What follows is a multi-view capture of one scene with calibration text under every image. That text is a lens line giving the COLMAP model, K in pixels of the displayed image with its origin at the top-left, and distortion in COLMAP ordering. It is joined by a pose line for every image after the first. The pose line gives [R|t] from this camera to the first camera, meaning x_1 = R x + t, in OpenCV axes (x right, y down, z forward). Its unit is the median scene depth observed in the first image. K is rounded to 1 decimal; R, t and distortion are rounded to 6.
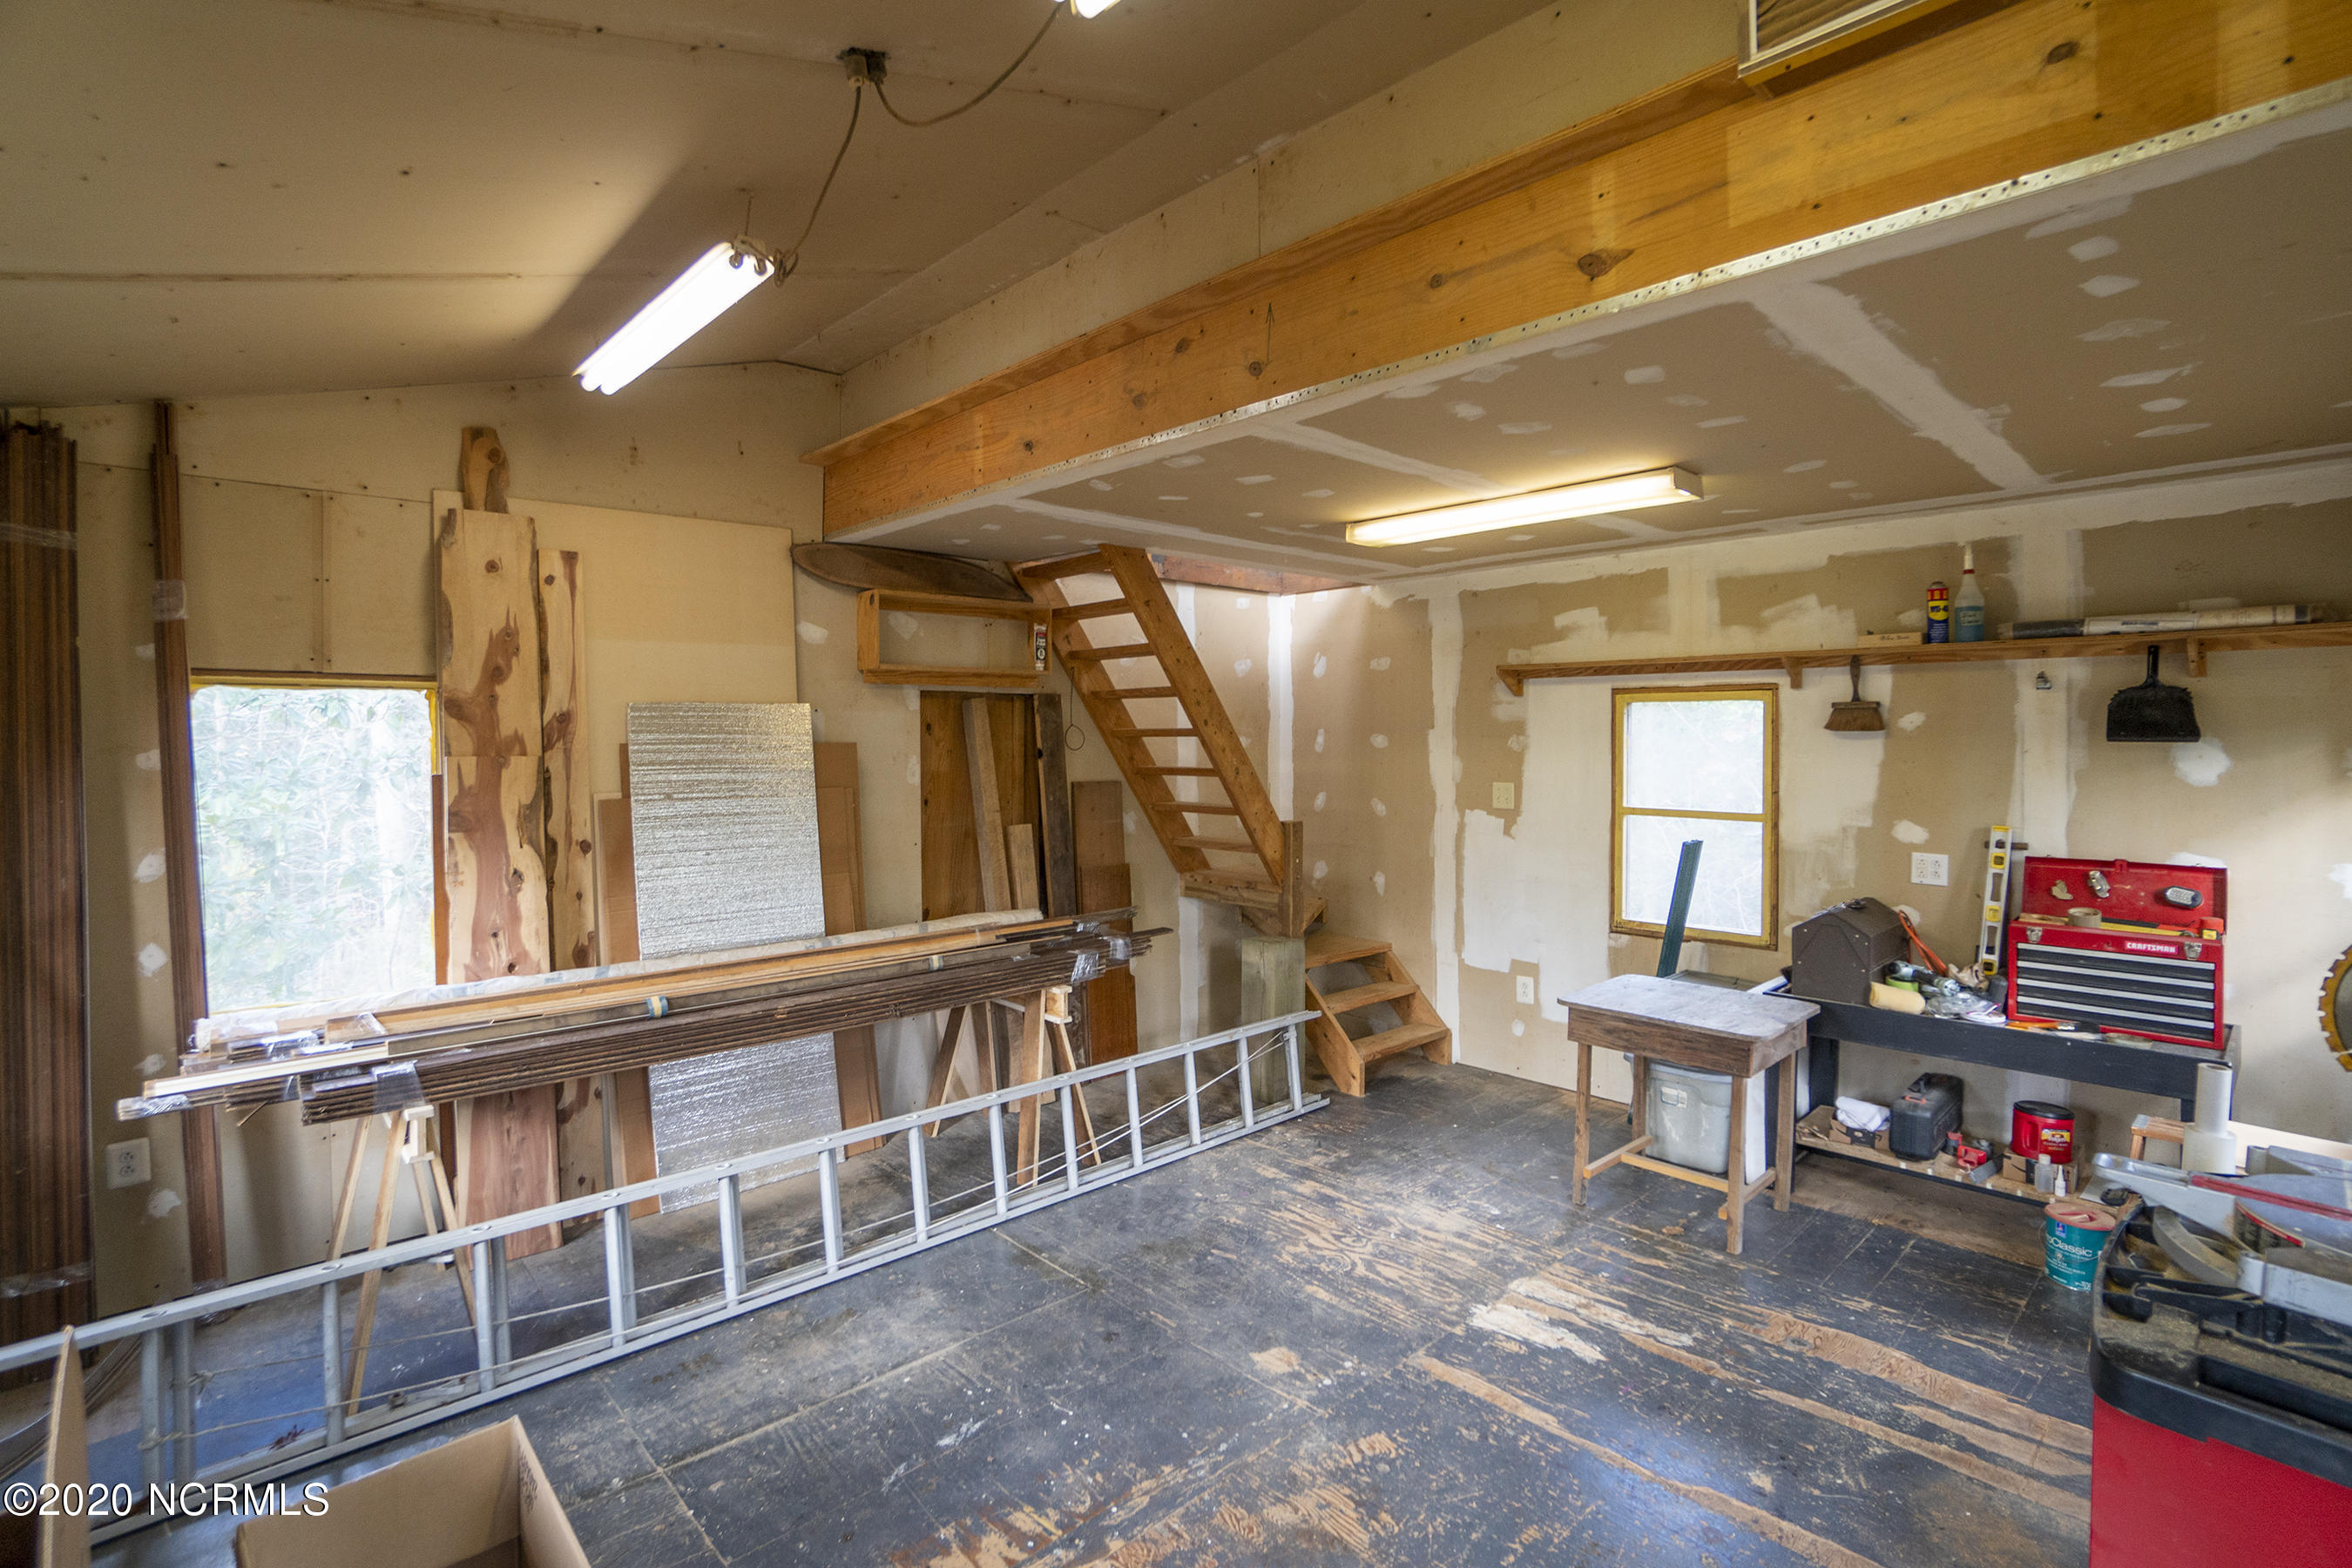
lens RADIAL K [[1106.8, 0, 1162.9], [0, 1106.8, 731.4], [0, 0, 1]] dist [-0.064158, 0.020905]
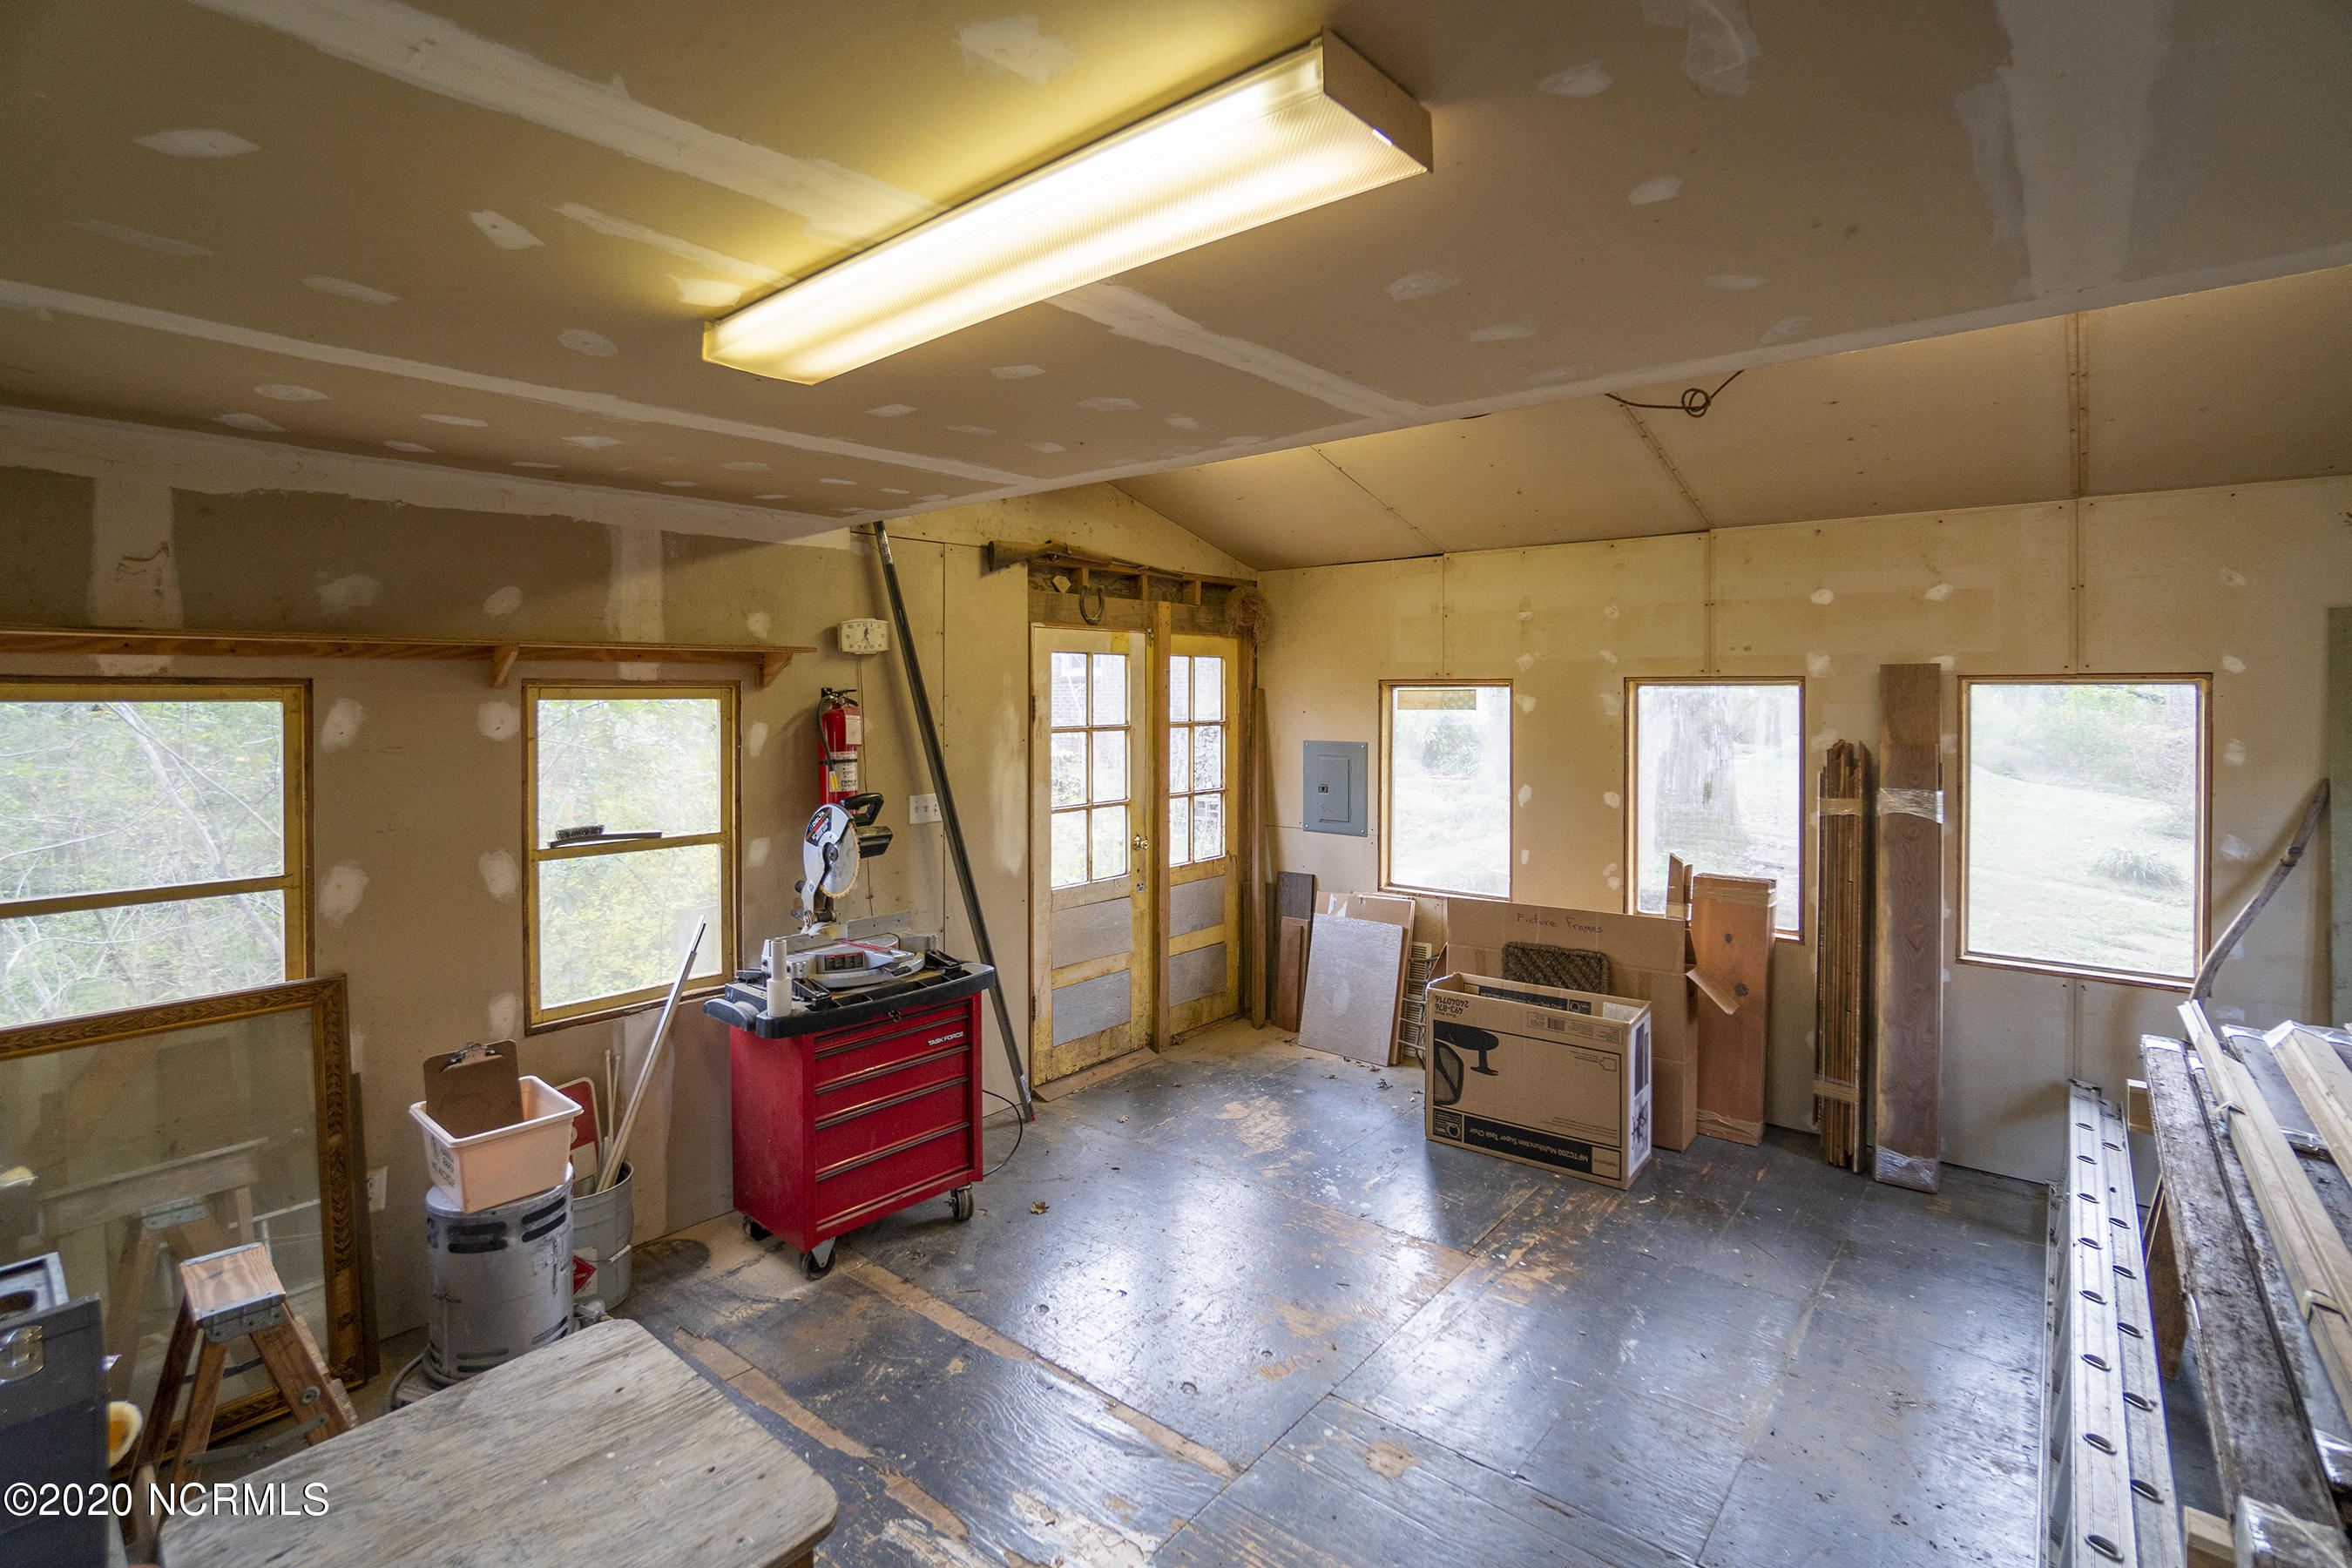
lens RADIAL K [[1106.8, 0, 1162.9], [0, 1106.8, 731.4], [0, 0, 1]] dist [-0.064158, 0.020905]
pose [[-0.990150, 0.000227, -0.140007, 0.415090], [0.000209, 1.000000, 0.000140, -0.013271], [0.140007, 0.000110, -0.990150, 1.861878]]
